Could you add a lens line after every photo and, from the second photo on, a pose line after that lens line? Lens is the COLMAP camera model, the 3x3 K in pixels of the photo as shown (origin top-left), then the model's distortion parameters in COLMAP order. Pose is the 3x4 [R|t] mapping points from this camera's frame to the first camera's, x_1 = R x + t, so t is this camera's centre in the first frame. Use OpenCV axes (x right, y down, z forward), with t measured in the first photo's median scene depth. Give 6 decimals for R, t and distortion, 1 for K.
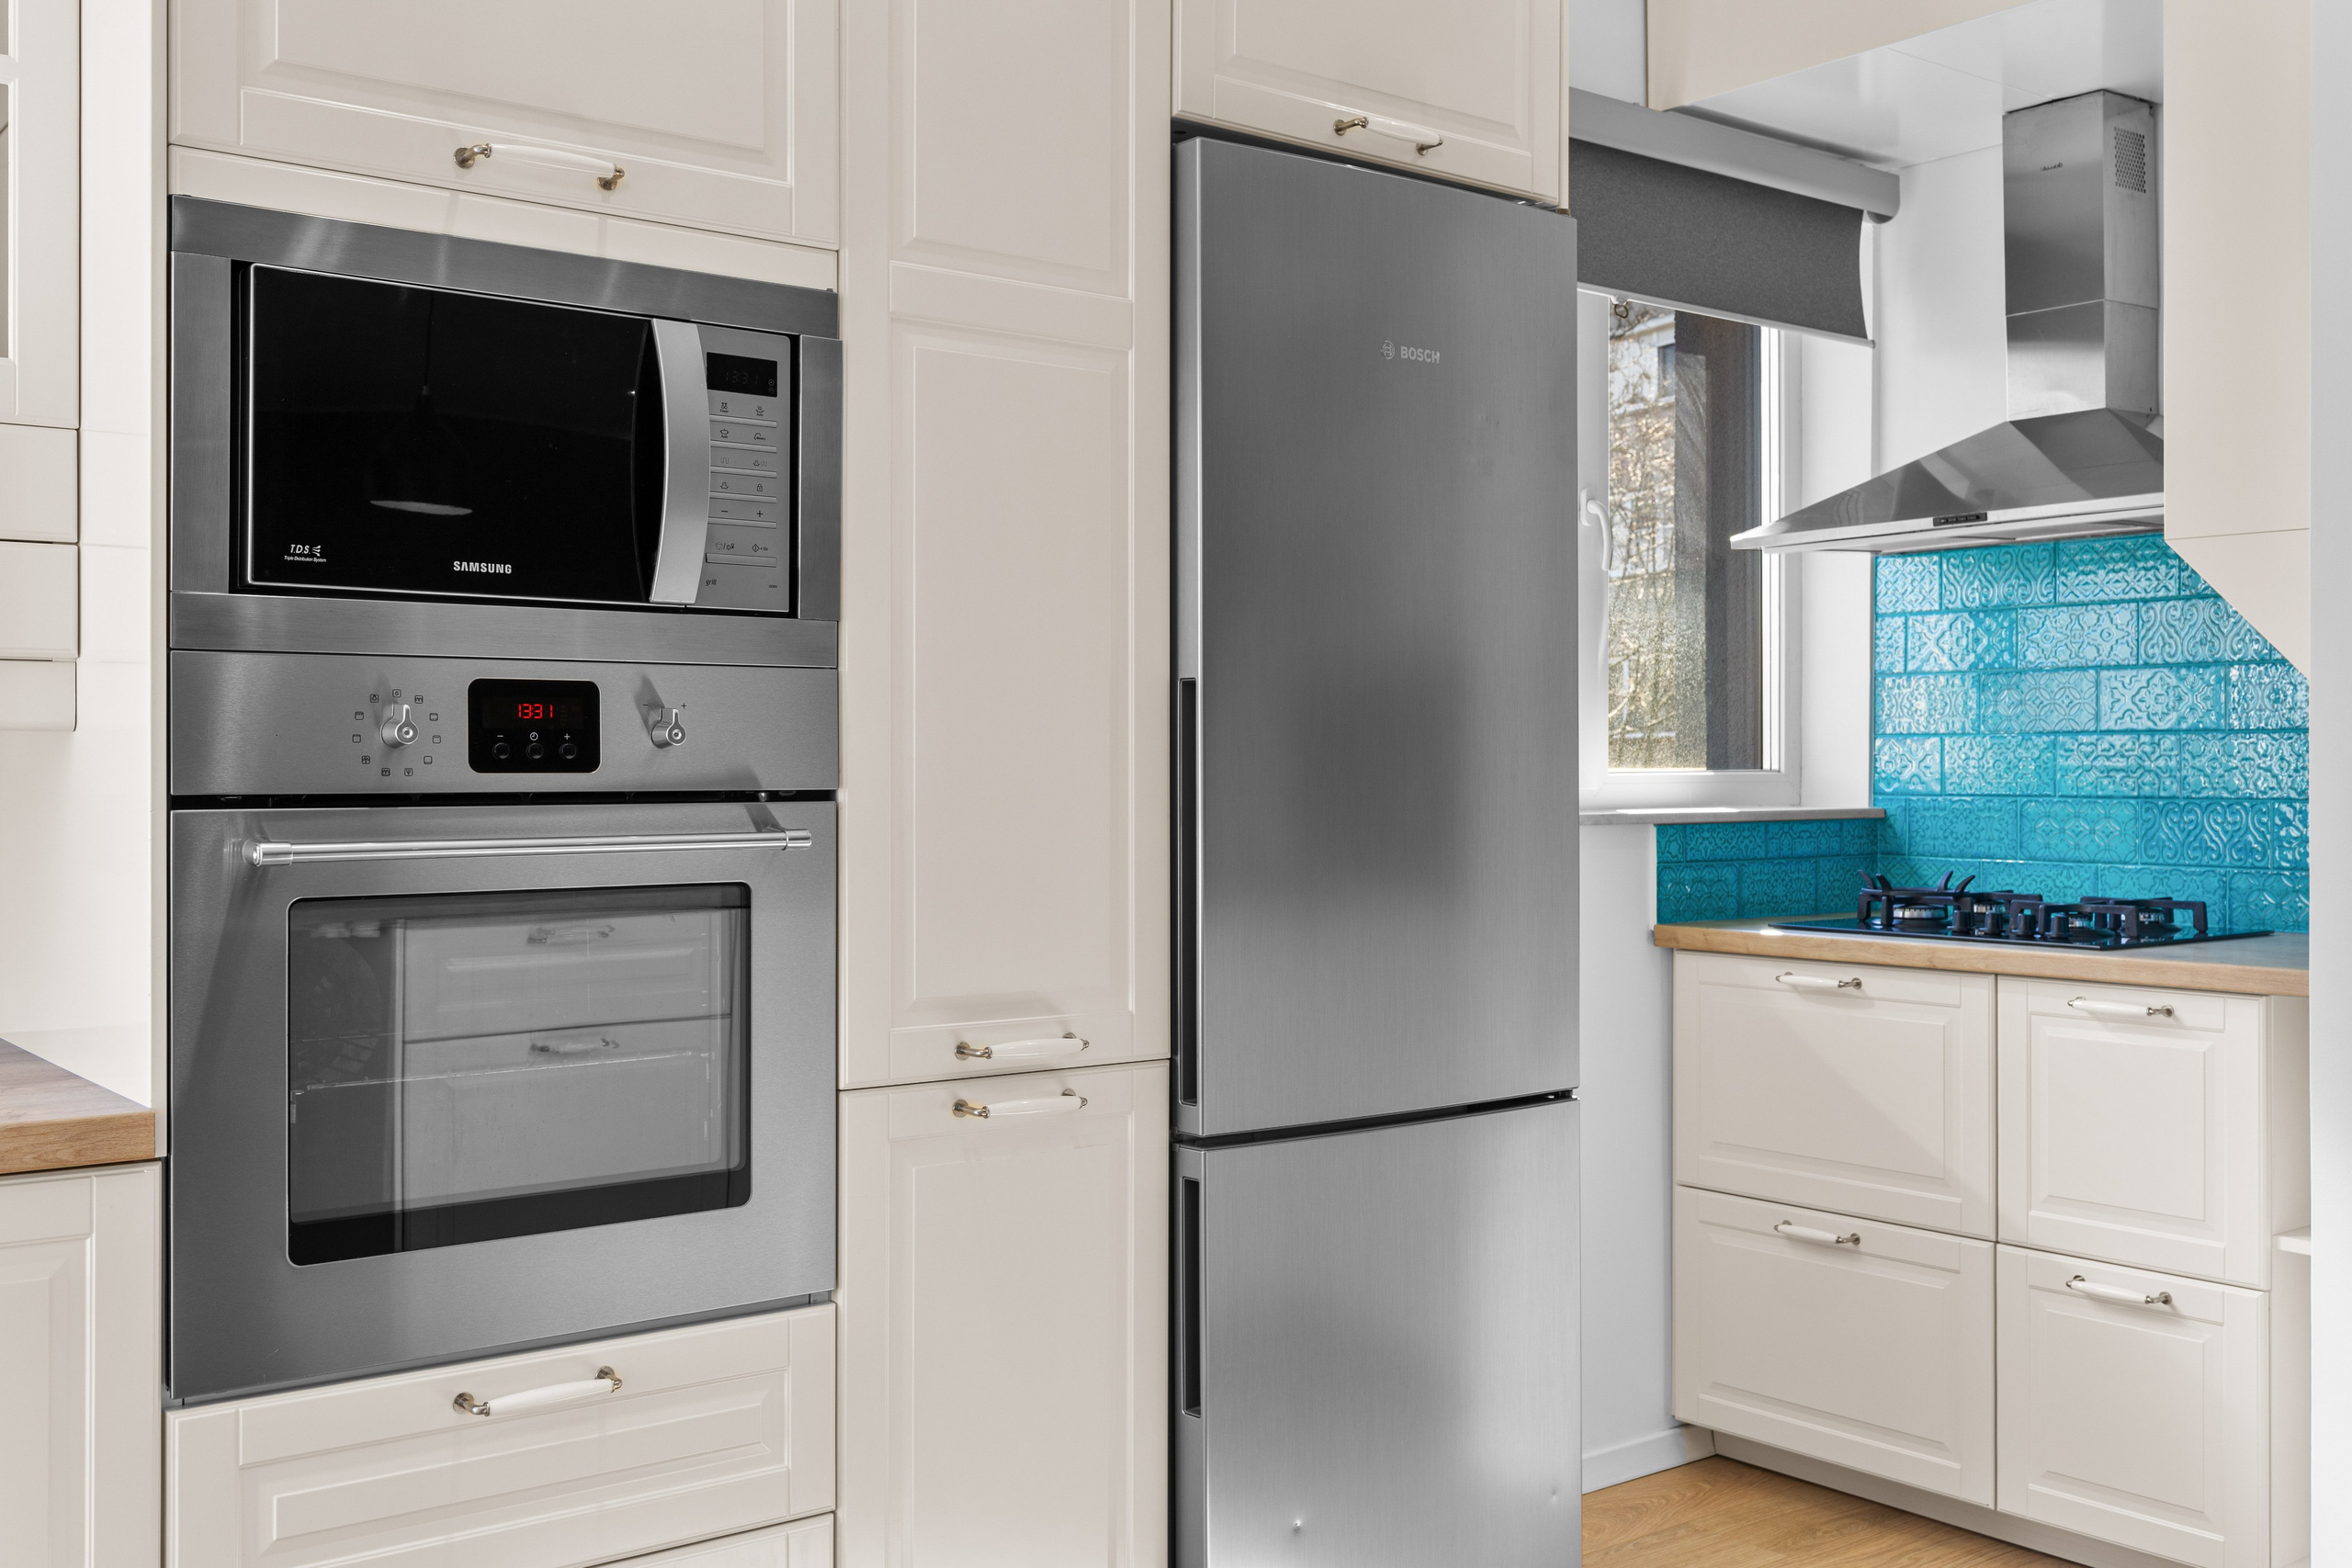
lens RADIAL K [[2251.0, 0, 1171.0], [0, 2251.0, 760.1], [0, 0, 1]] dist [-0.004508, 0.000000]
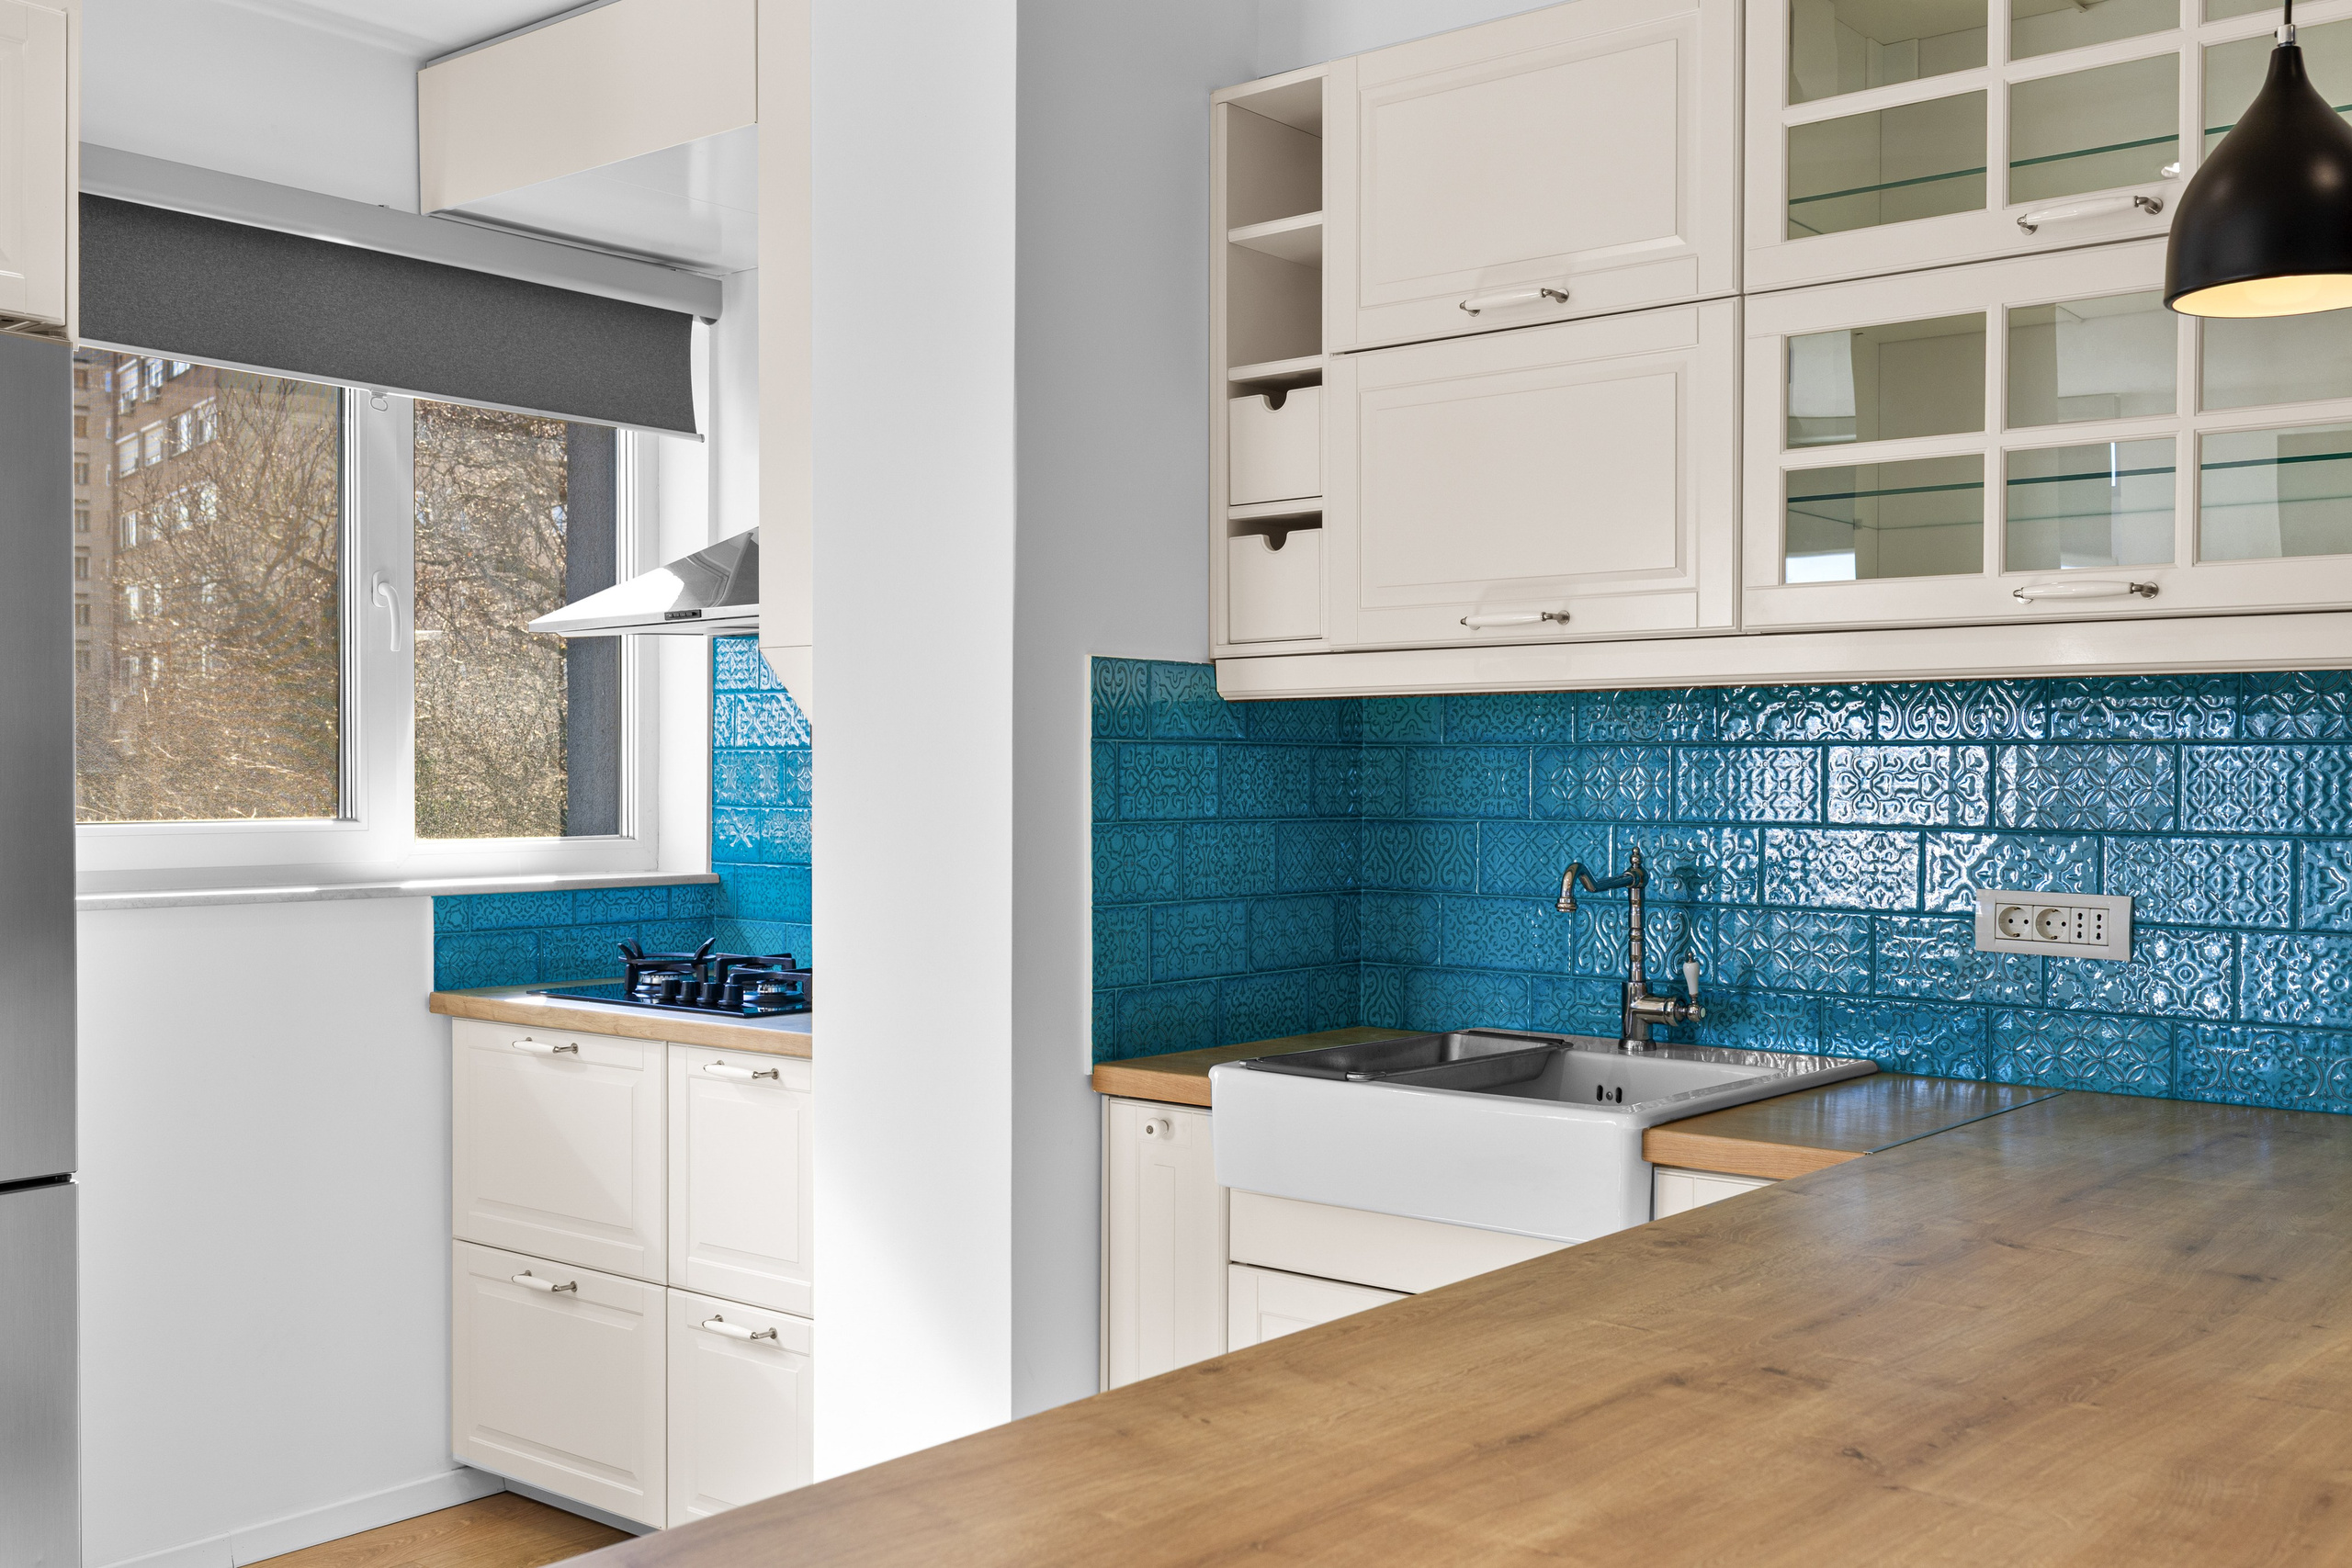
lens RADIAL K [[2251.0, 0, 1167.0], [0, 2251.0, 788.9], [0, 0, 1]] dist [-0.004508, 0.000000]
pose [[0.975952, 0.001130, 0.217984, 0.364798], [-0.002680, 0.999973, 0.006815, -0.033794], [-0.217971, -0.007236, 0.975929, -0.110549]]
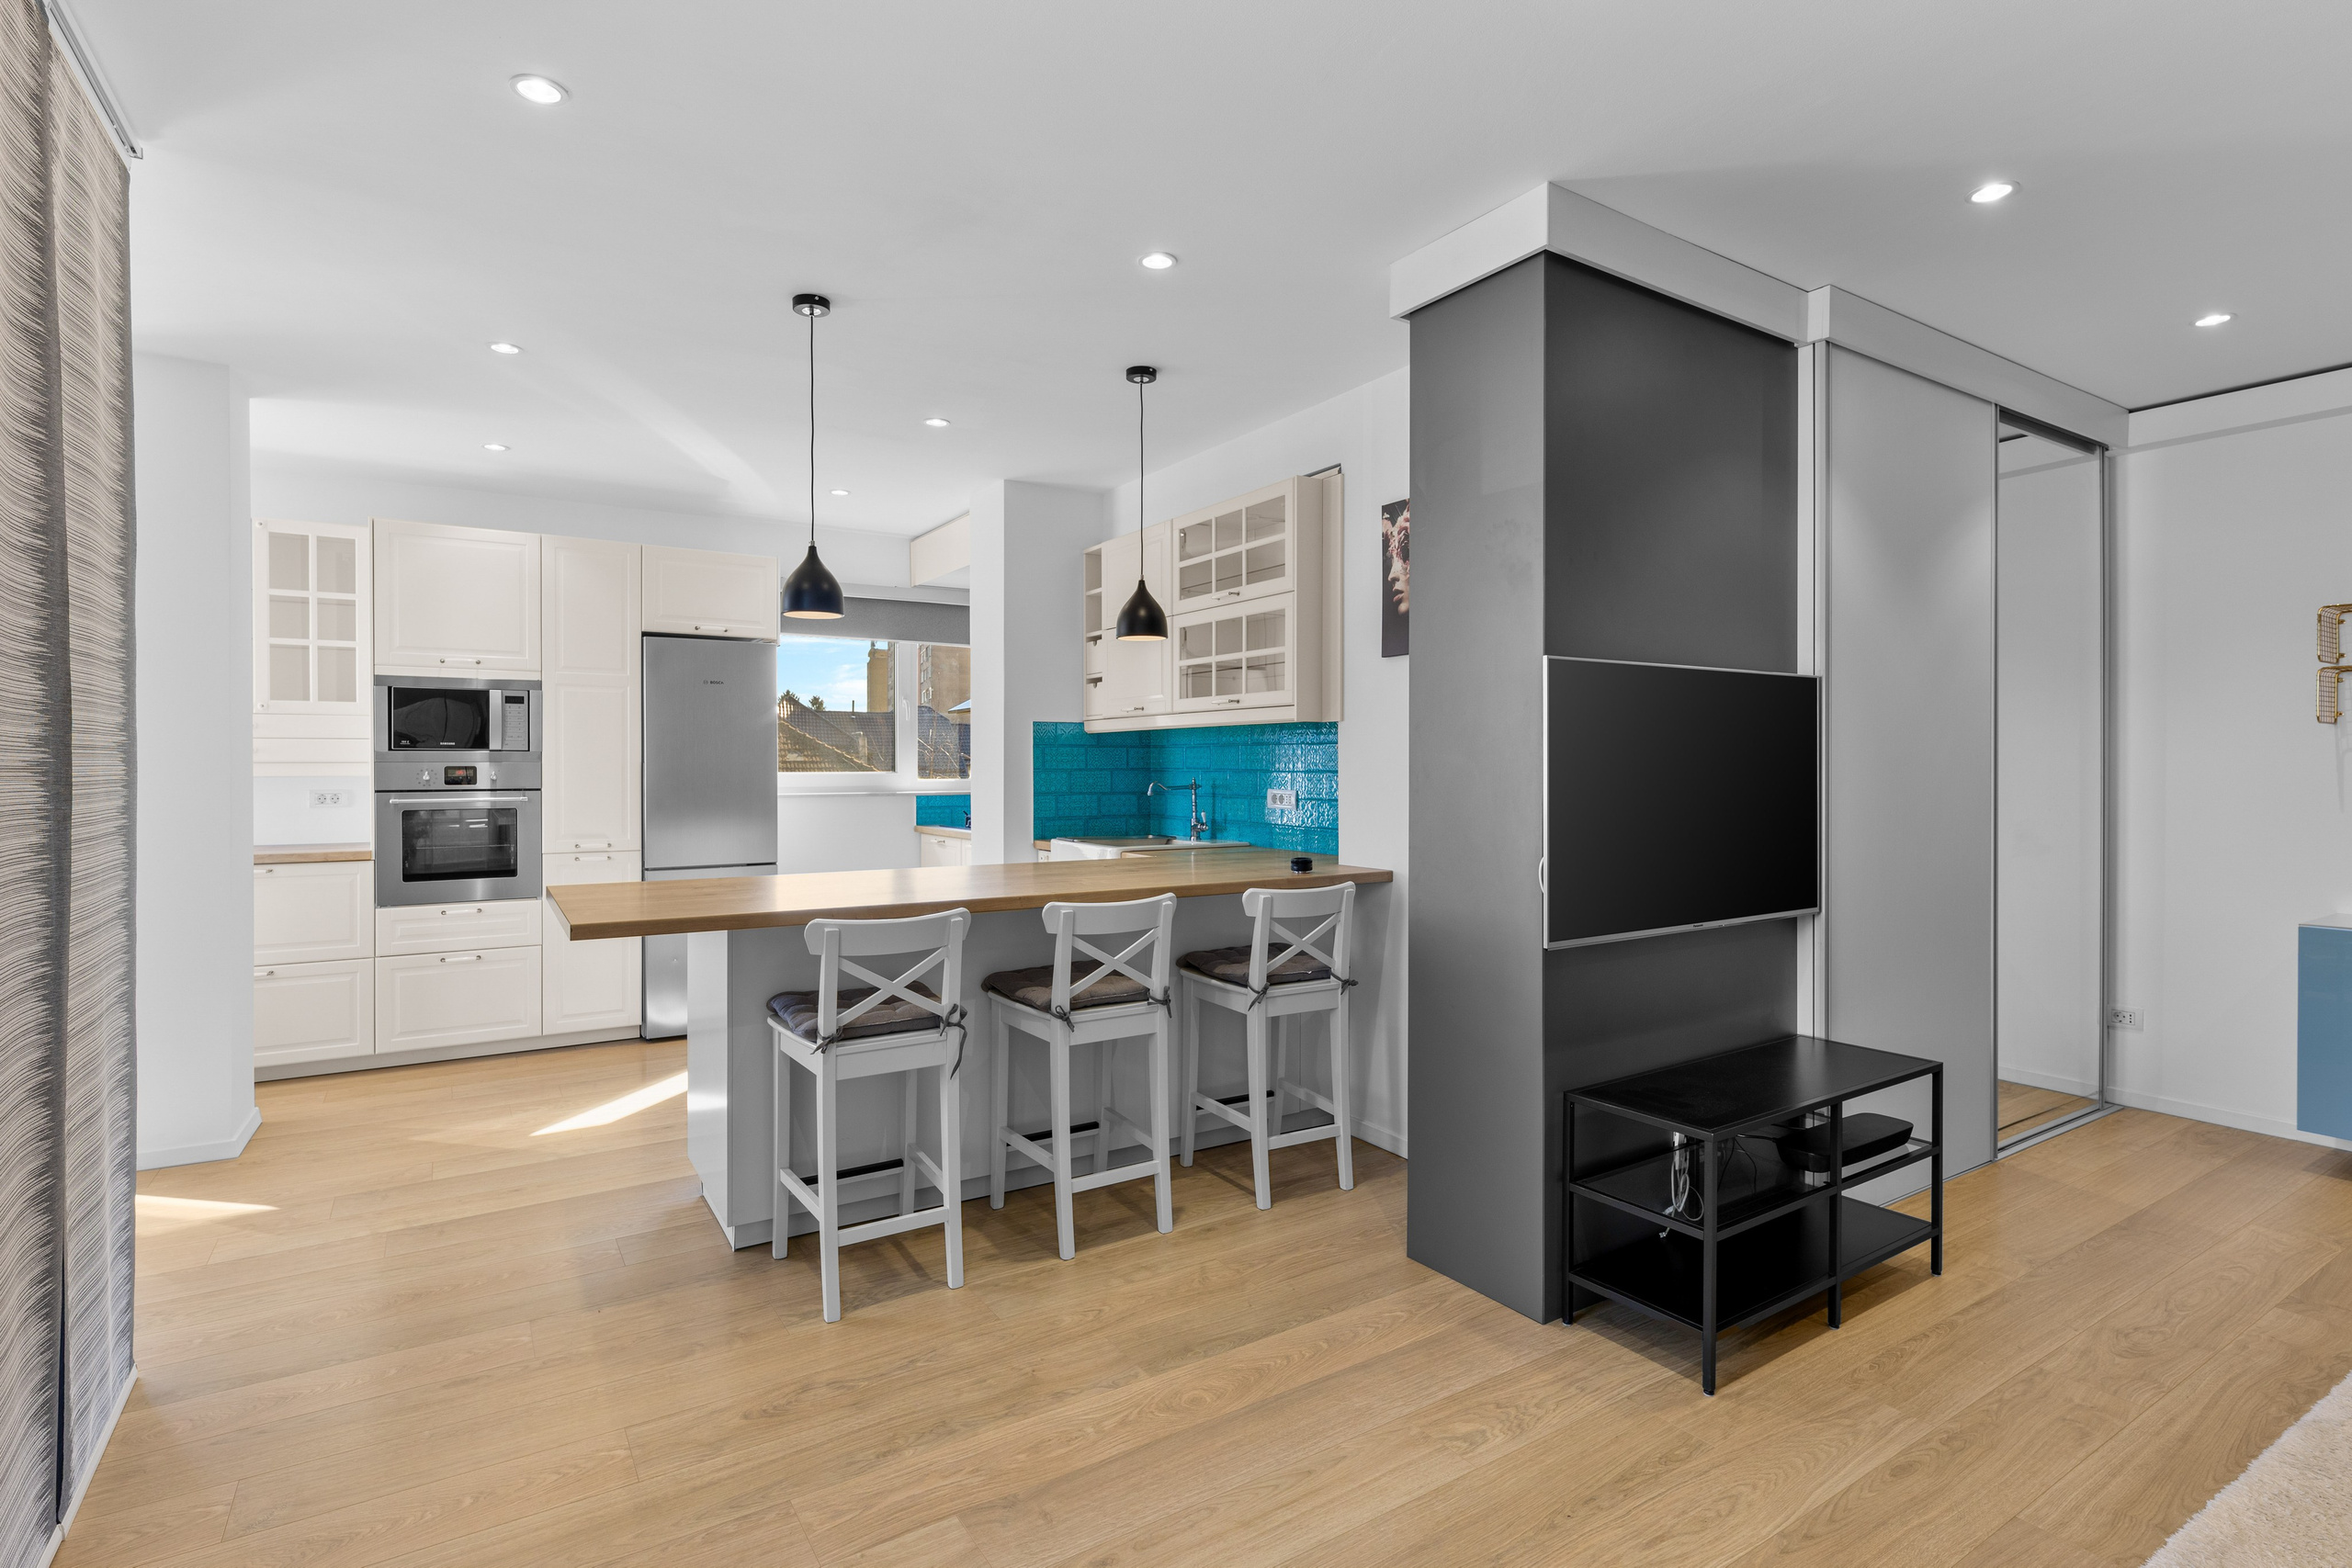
lens RADIAL K [[1135.7, 0, 1172.0], [0, 1135.7, 774.8], [0, 0, 1]] dist [0.001242, -0.000268]
pose [[0.995694, -0.000839, -0.092698, 0.864804], [0.001852, 0.999939, 0.010844, -0.023992], [0.092684, -0.010969, 0.995635, -0.763989]]
